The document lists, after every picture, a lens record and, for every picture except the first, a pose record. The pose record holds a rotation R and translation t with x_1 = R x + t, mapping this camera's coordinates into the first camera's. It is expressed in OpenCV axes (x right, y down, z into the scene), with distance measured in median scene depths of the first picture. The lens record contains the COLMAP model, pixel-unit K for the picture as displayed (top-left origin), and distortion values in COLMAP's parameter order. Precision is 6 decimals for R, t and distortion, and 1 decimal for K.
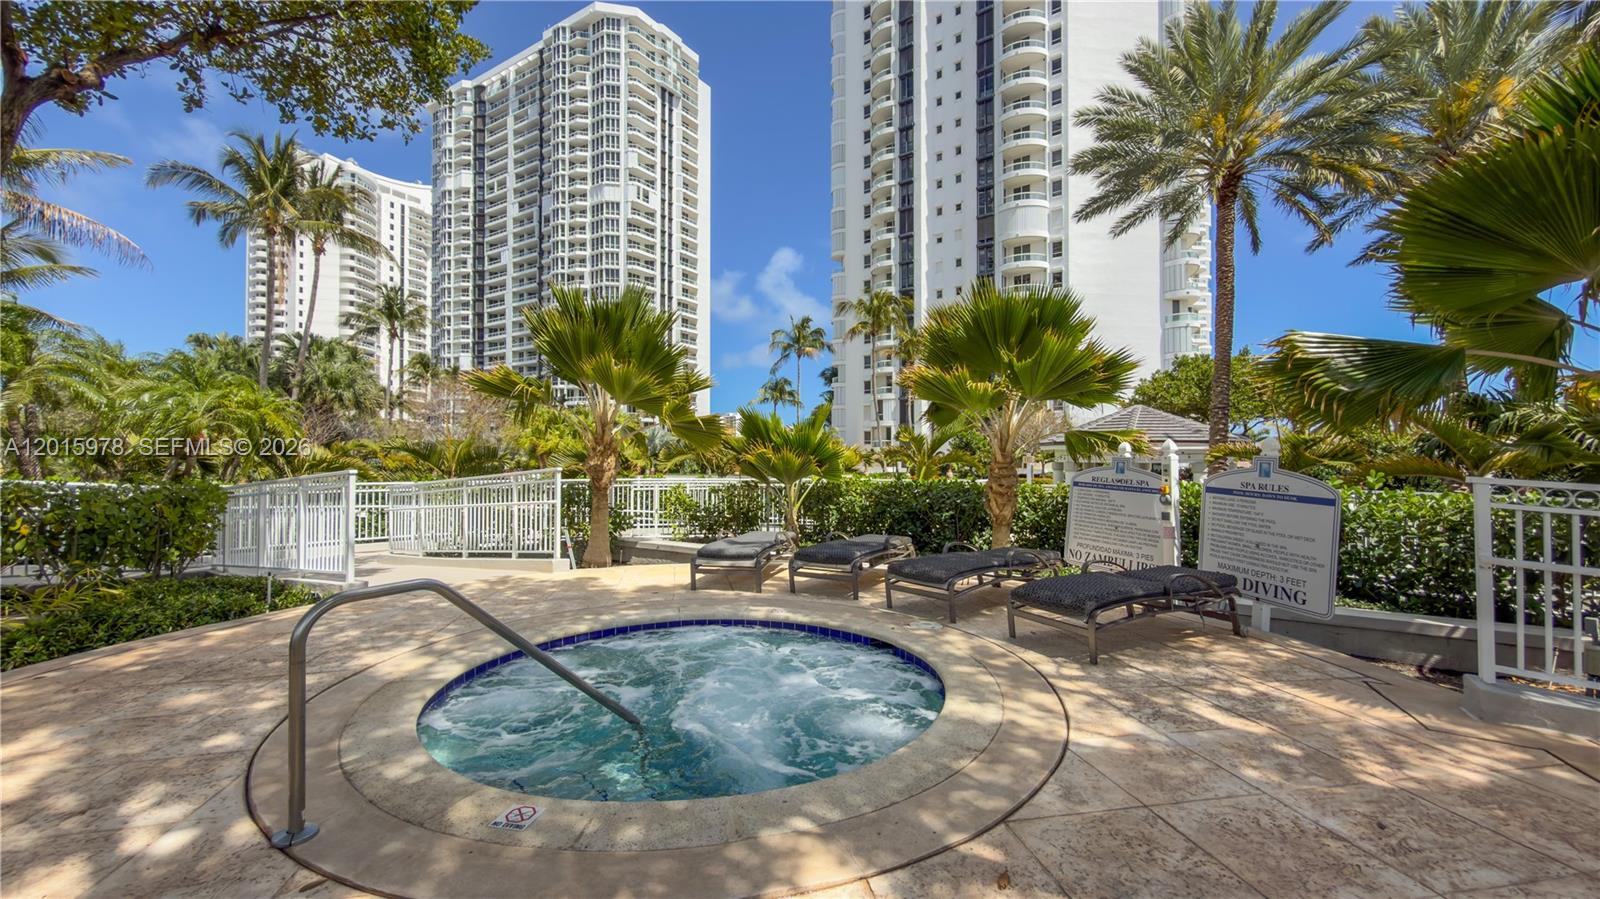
lens RADIAL K [[641.5, 0, 805.3], [0, 641.5, 449.3], [0, 0, 1]] dist [-0.000766, -0.000040]
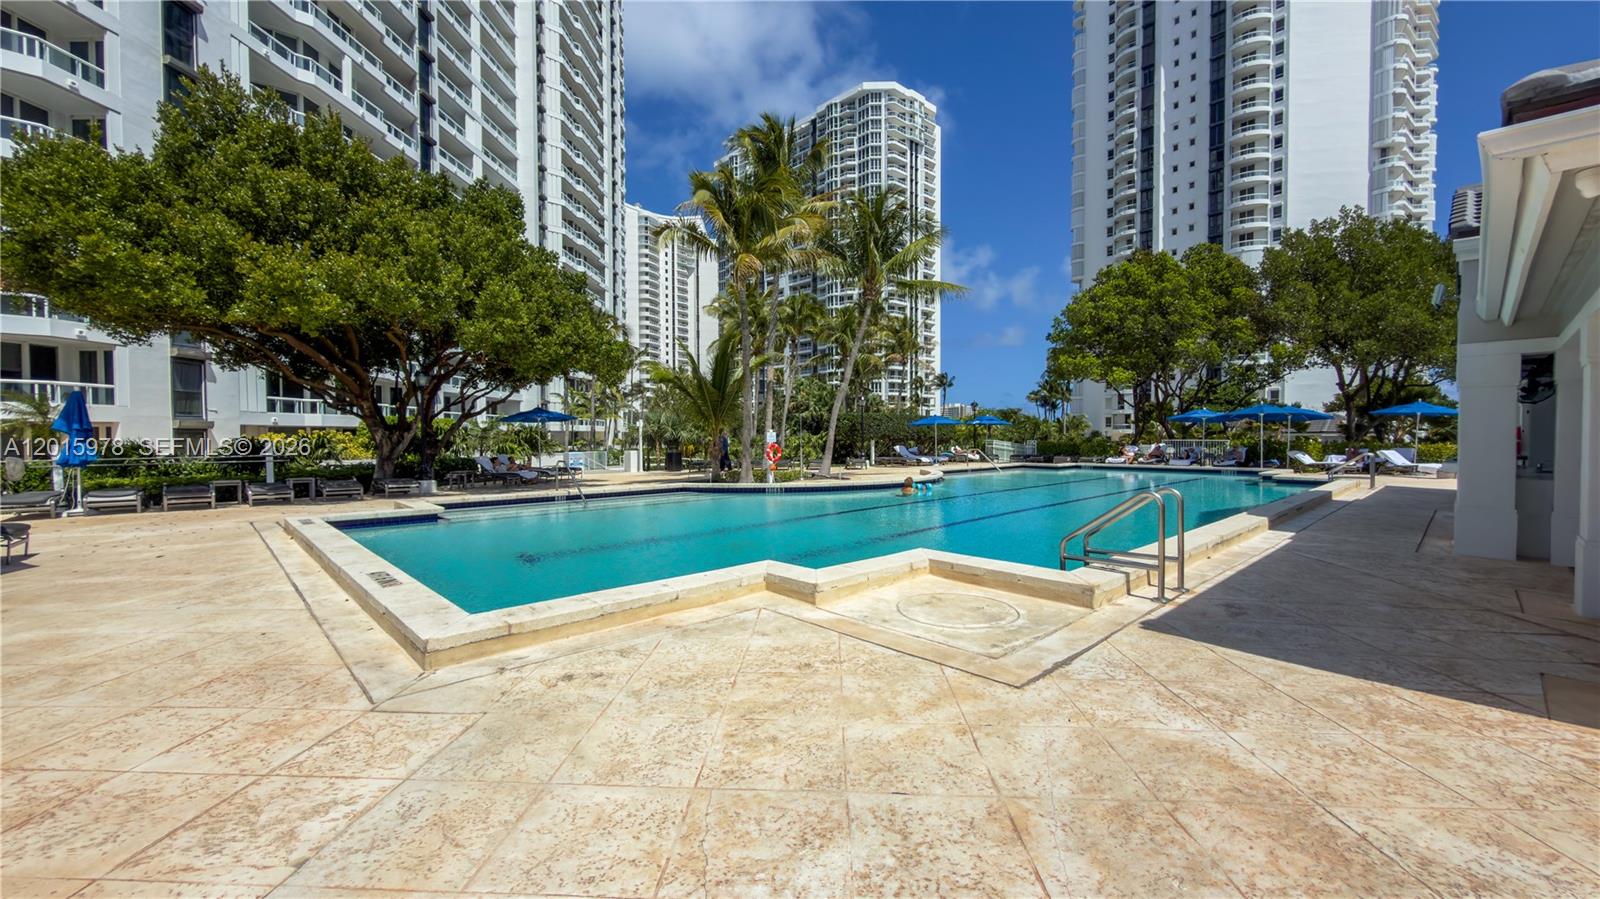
lens RADIAL K [[641.5, 0, 792.8], [0, 641.5, 446.6], [0, 0, 1]] dist [-0.000766, -0.000040]
pose [[0.964555, 0.007642, -0.263772, -0.116495], [-0.000894, 0.999669, 0.025696, -0.000435], [0.263882, -0.024549, 0.964243, -0.292247]]
